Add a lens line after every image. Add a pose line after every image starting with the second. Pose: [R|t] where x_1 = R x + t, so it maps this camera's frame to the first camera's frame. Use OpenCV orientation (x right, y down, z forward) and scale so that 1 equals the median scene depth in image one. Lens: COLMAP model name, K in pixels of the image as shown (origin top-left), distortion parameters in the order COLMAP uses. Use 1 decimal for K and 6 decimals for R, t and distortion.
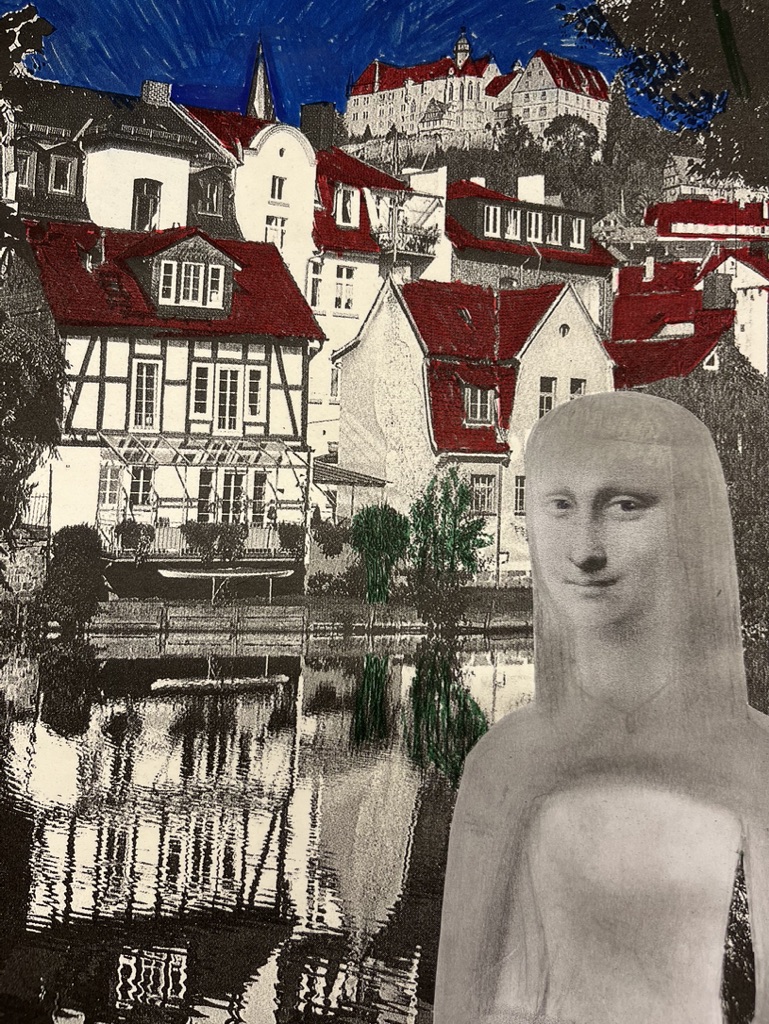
lens RADIAL K [[812.9, 0, 384.5], [0, 812.9, 512.0], [0, 0, 1]] dist [0.052272, -0.128257]
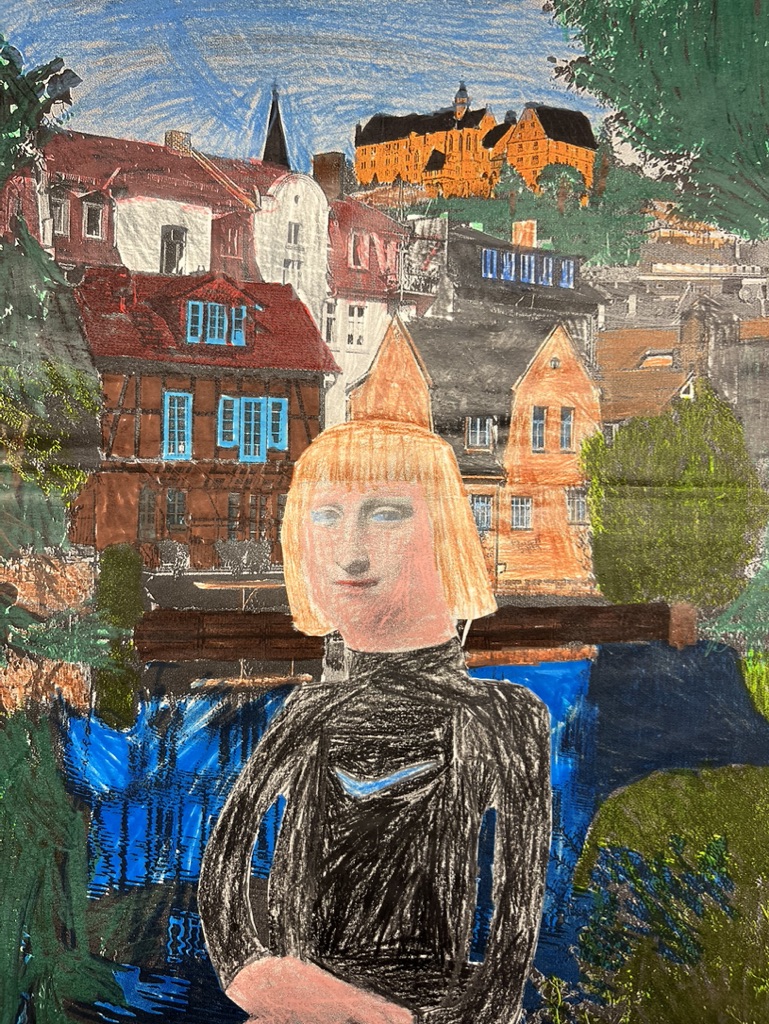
lens RADIAL K [[812.9, 0, 384.5], [0, 812.9, 512.0], [0, 0, 1]] dist [0.052272, -0.128257]
pose [[0.999895, -0.010666, -0.009844, -0.002416], [0.010490, 0.999787, -0.017763, -0.002838], [0.010031, 0.017658, 0.999794, -0.104843]]
